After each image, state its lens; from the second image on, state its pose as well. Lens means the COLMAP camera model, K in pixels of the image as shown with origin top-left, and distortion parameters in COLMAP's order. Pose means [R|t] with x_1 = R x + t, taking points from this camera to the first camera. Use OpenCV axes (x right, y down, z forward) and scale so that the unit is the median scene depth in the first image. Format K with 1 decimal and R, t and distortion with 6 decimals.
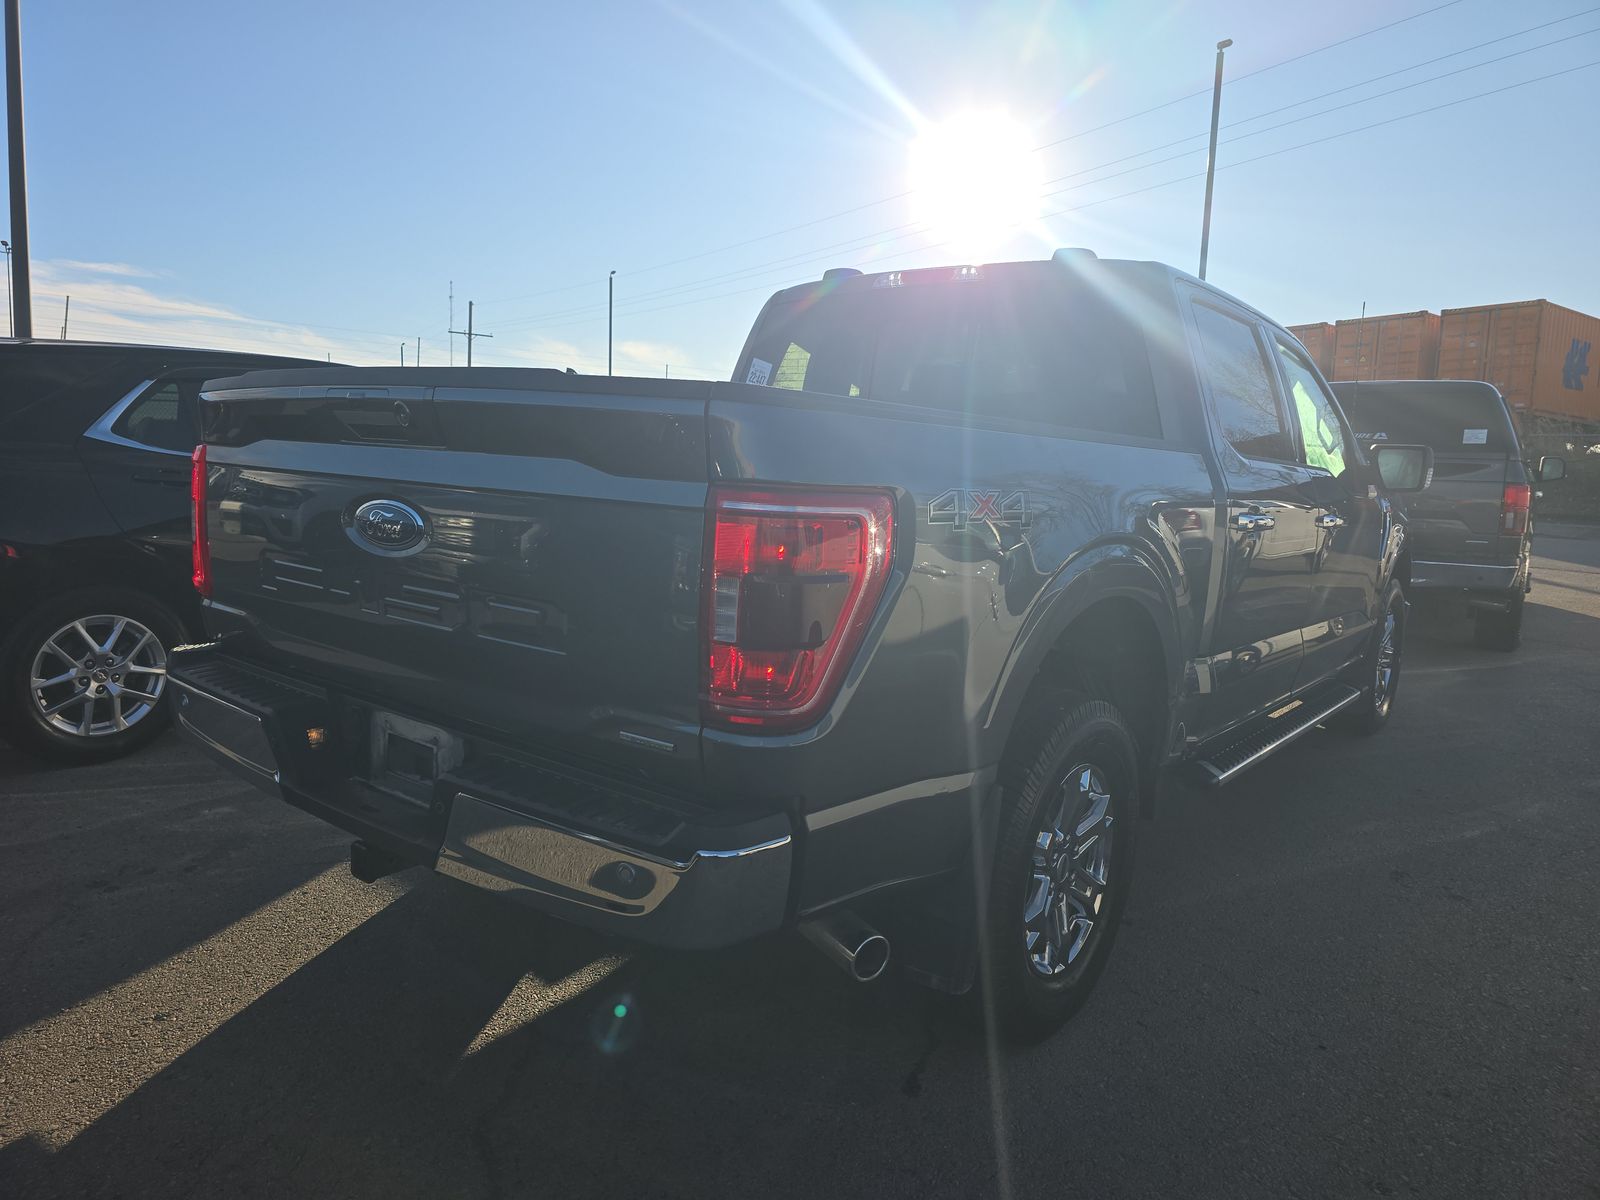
lens RADIAL K [[1068.1, 0, 797.4], [0, 1068.1, 596.1], [0, 0, 1]] dist [0.061414, -0.065342]
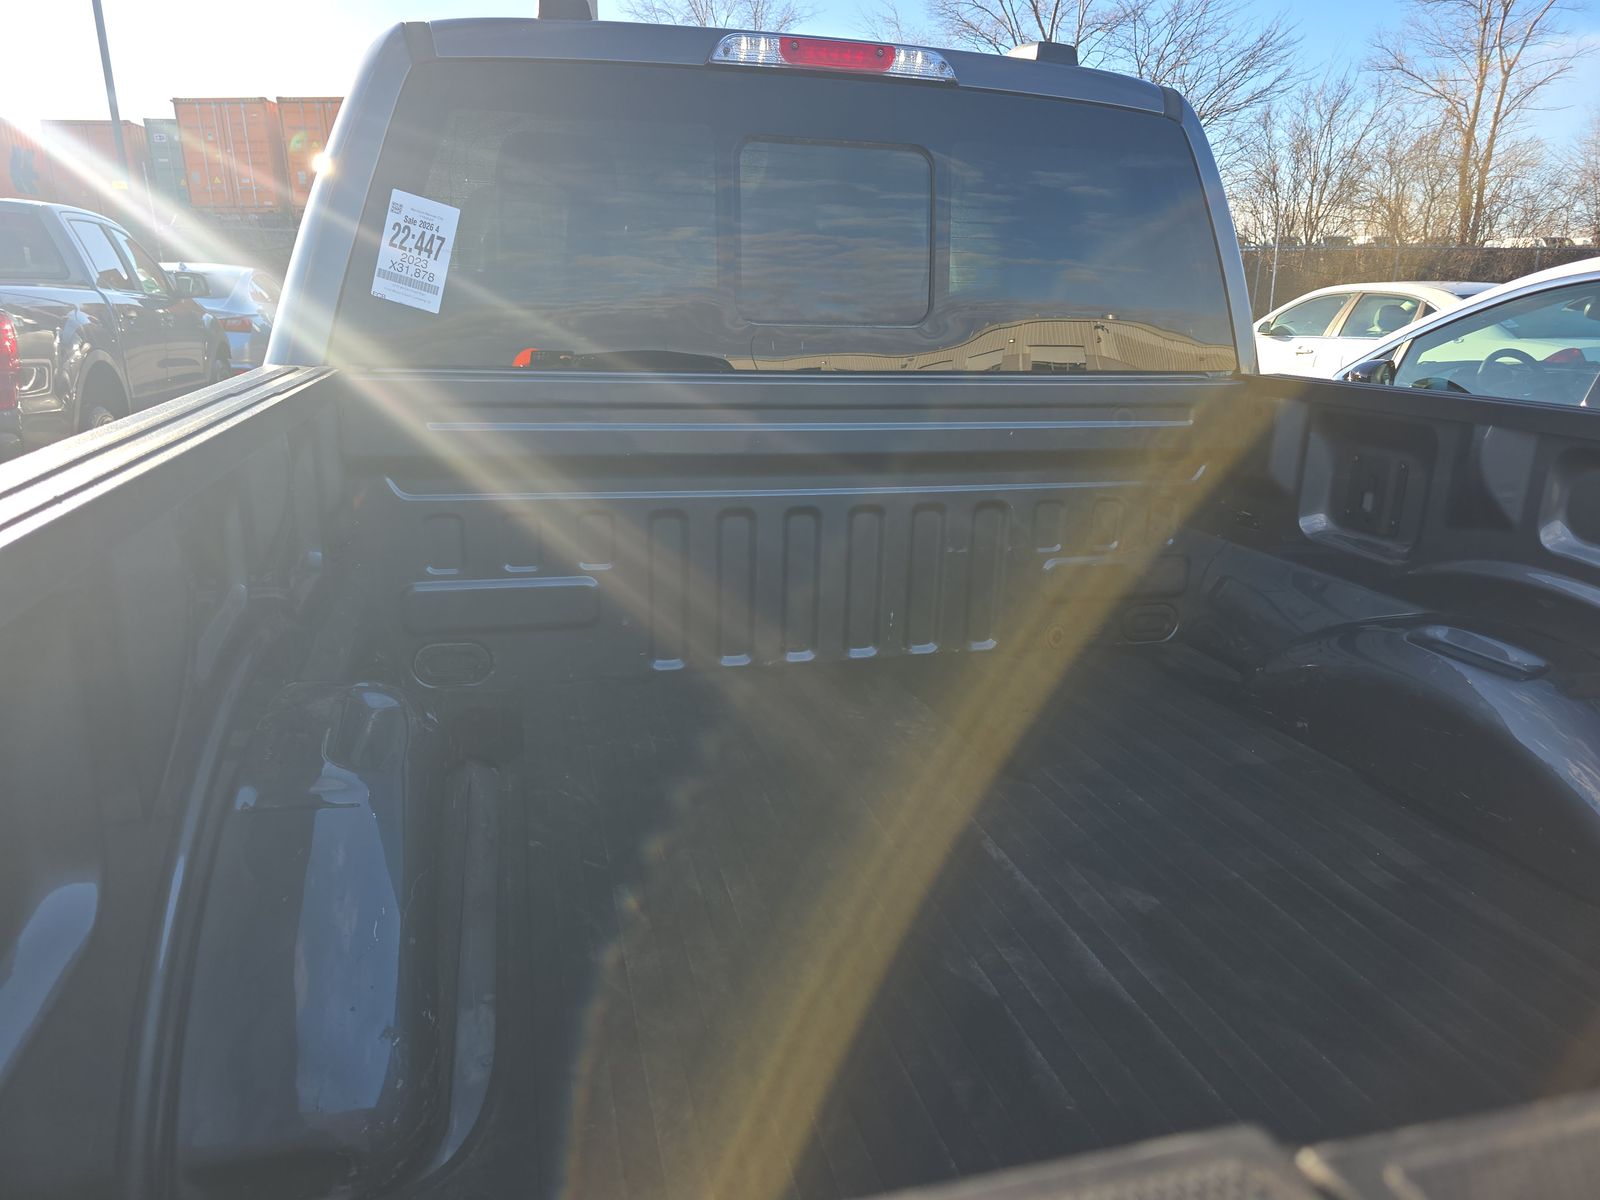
lens RADIAL K [[1065.6, 0, 800.0], [0, 1065.6, 600.0], [0, 0, 1]] dist [0.057061, -0.047800]
pose [[0.613389, -0.251414, 0.748696, -0.540916], [0.106086, 0.965616, 0.237343, -0.269247], [-0.782624, -0.066157, 0.618969, 1.071665]]
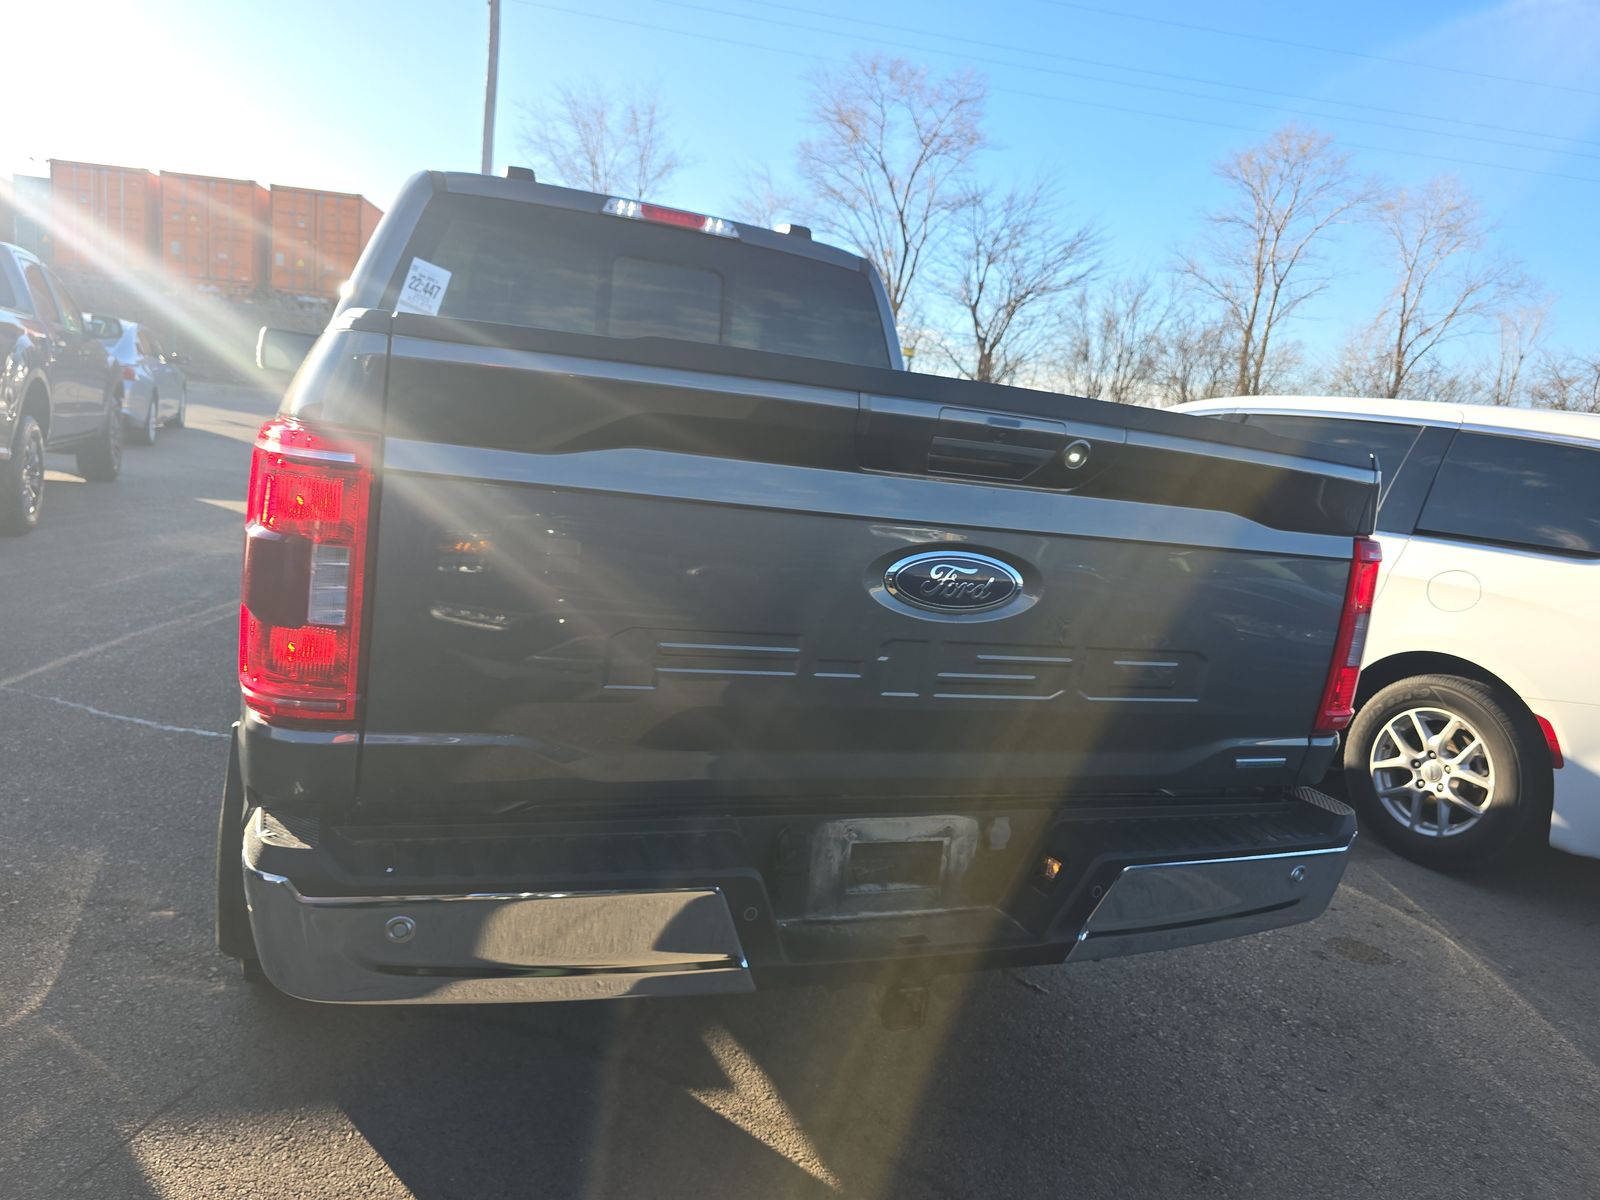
lens RADIAL K [[1068.1, 0, 797.4], [0, 1068.1, 596.1], [0, 0, 1]] dist [0.061414, -0.065342]
pose [[0.515255, -0.120265, 0.848557, -1.029309], [0.014117, 0.991162, 0.131904, -0.149423], [-0.856921, -0.055985, 0.512399, 0.655161]]
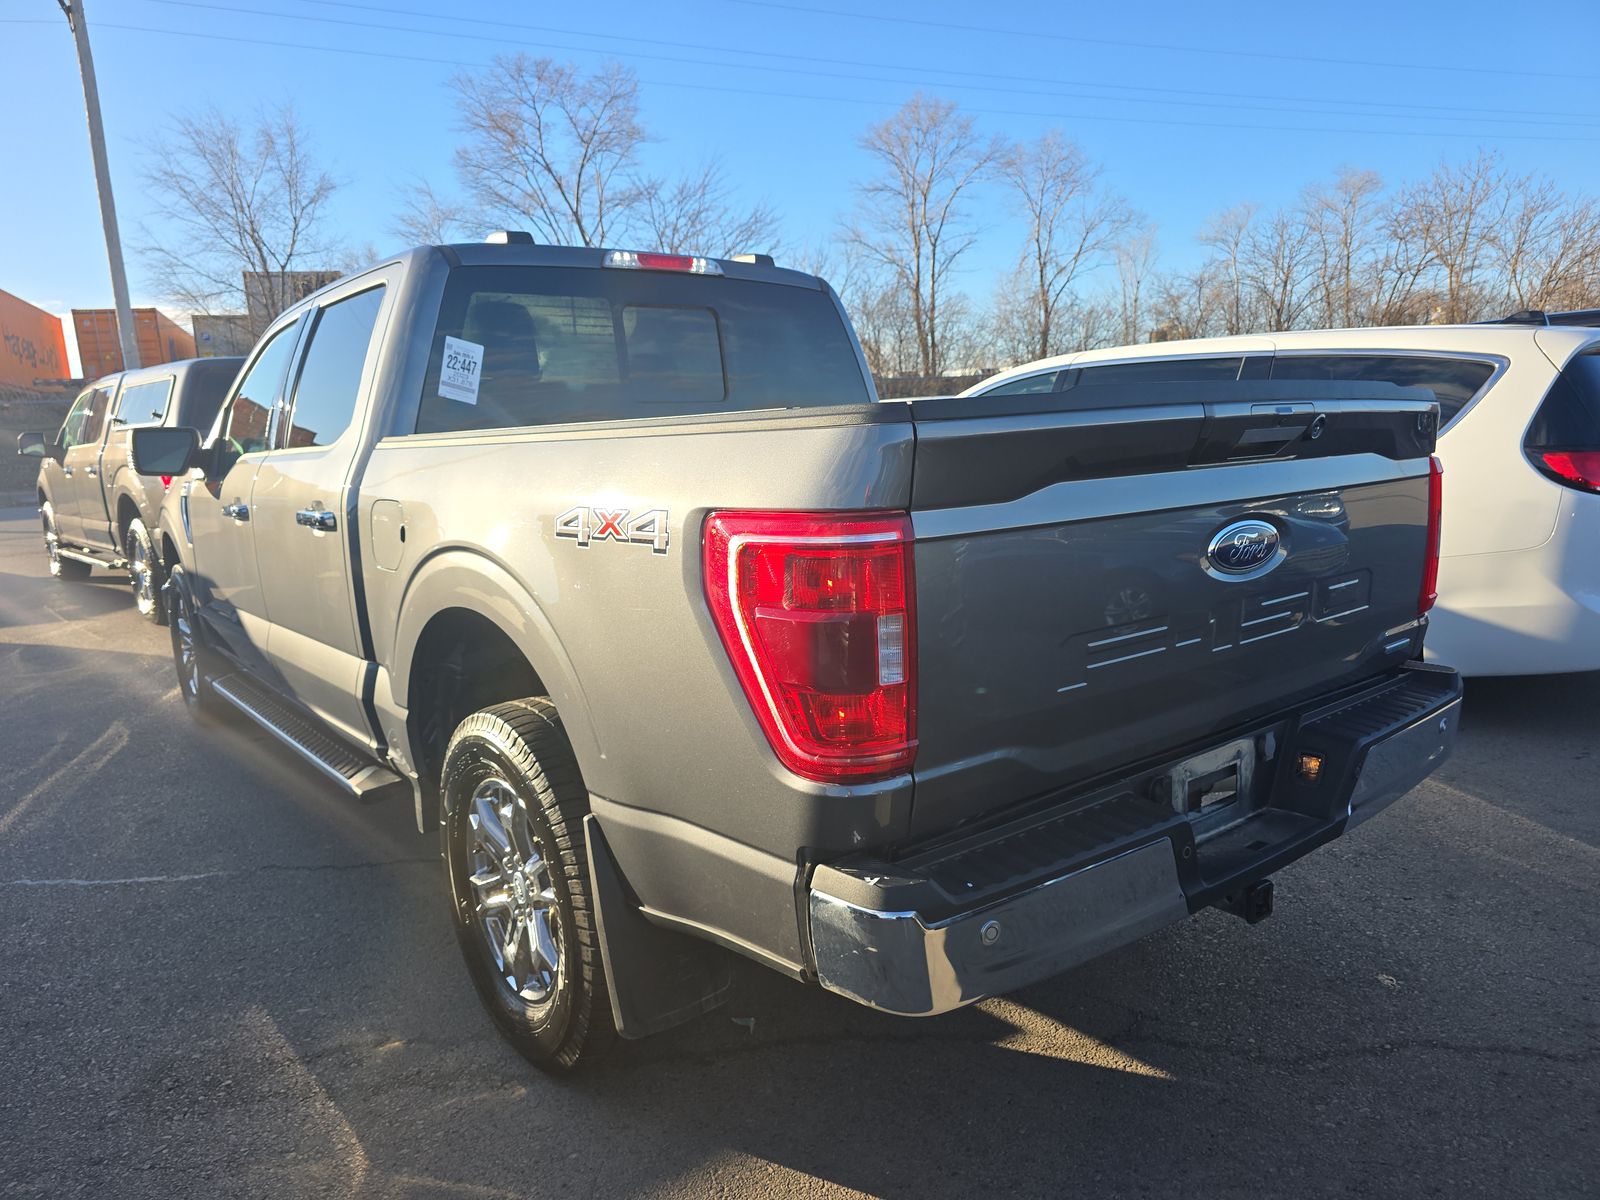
lens RADIAL K [[1063.8, 0, 794.7], [0, 1063.8, 595.4], [0, 0, 1]] dist [0.064976, -0.080247]
pose [[0.247934, -0.204808, 0.946880, -1.289557], [0.172933, 0.971056, 0.164756, -0.232059], [-0.953217, 0.122899, 0.276176, 1.050439]]
